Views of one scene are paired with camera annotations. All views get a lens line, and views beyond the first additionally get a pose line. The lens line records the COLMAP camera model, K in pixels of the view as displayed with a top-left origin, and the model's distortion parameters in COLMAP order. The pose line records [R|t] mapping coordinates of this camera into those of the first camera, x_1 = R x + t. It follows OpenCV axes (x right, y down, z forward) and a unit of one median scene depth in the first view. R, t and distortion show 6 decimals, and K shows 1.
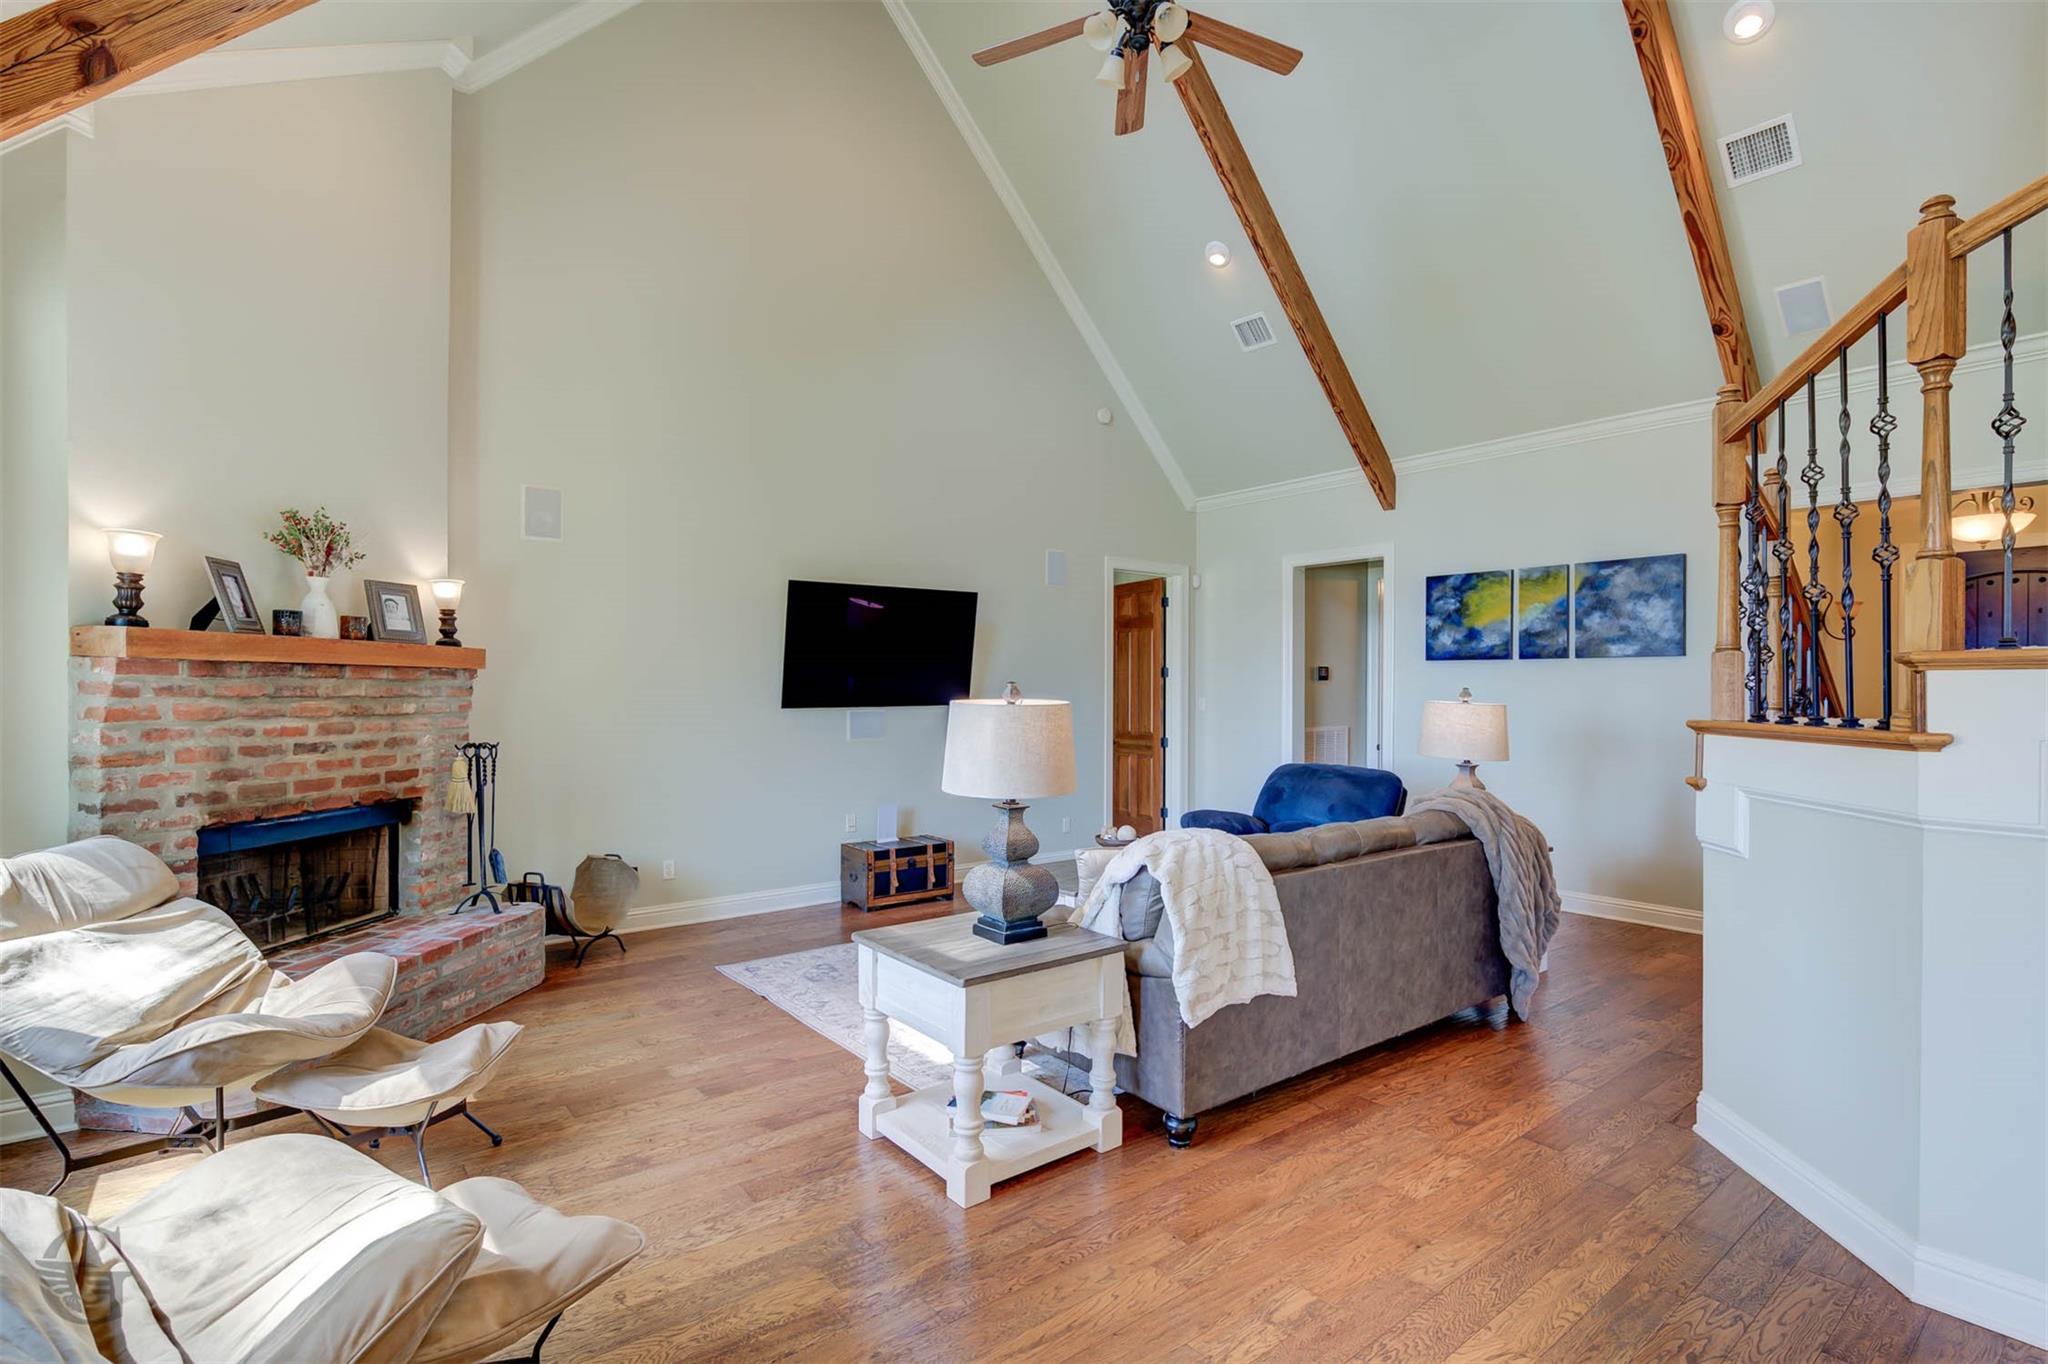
lens RADIAL K [[983.1, 0, 1028.3], [0, 983.1, 685.1], [0, 0, 1]] dist [-0.000253, -0.003761]
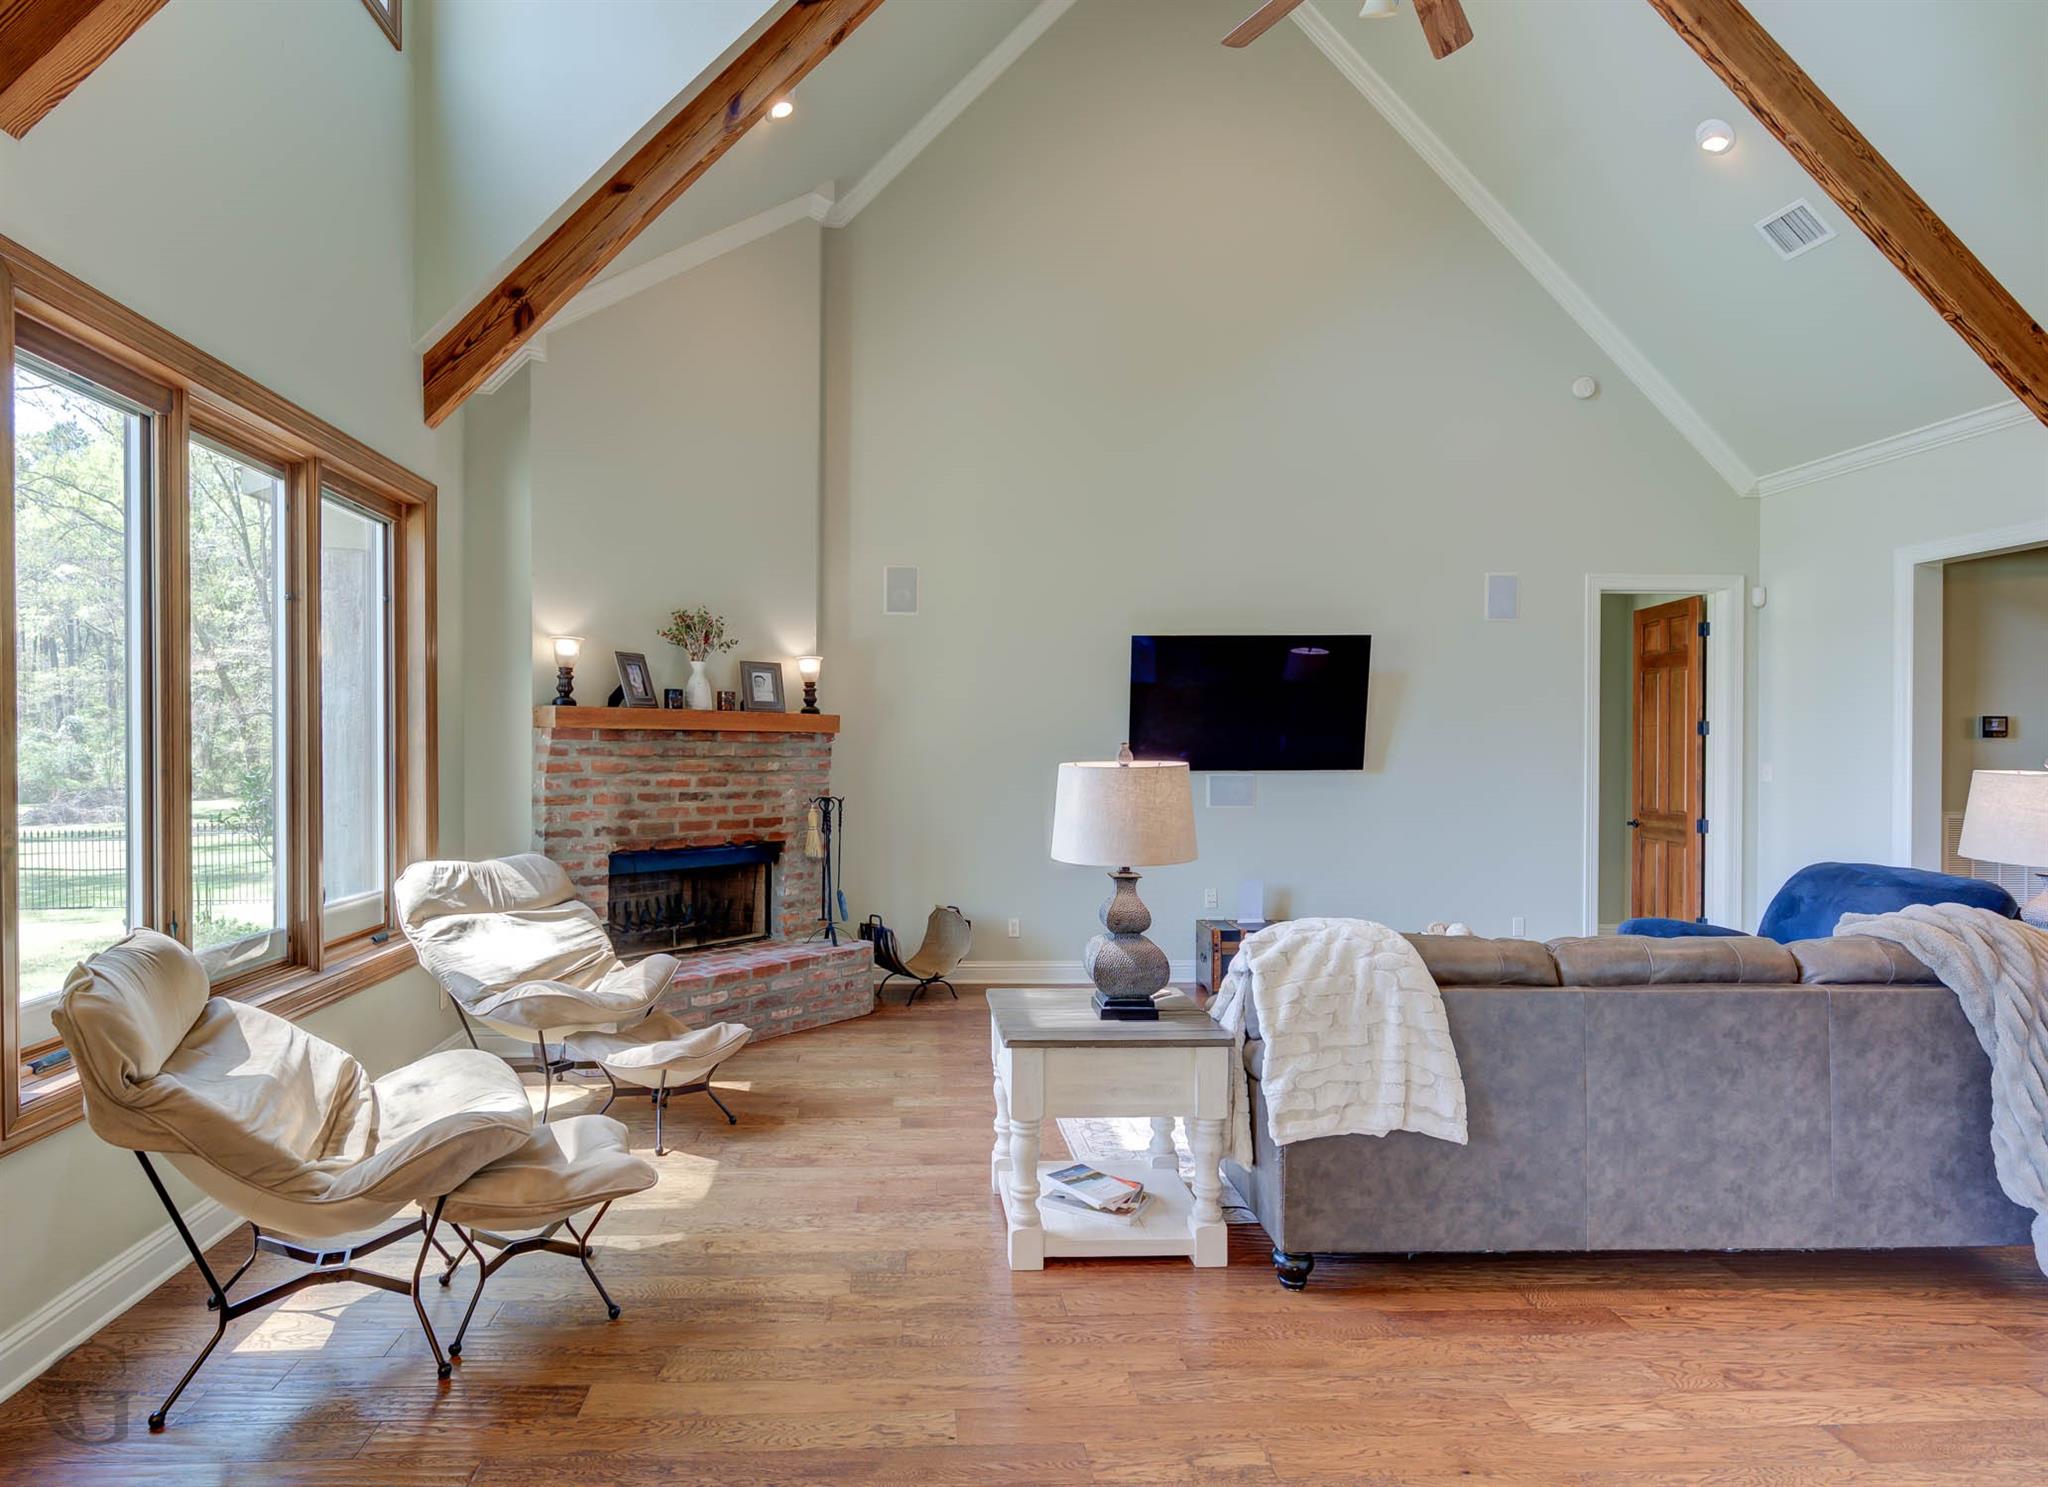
lens RADIAL K [[1179.9, 0, 1023.1], [0, 1179.9, 745.2], [0, 0, 1]] dist [0.007363, -0.006196]
pose [[0.800522, -0.001575, -0.599302, 0.499950], [0.001266, 0.999999, -0.000937, -0.000294], [0.599302, -0.000009, 0.800523, 0.033206]]
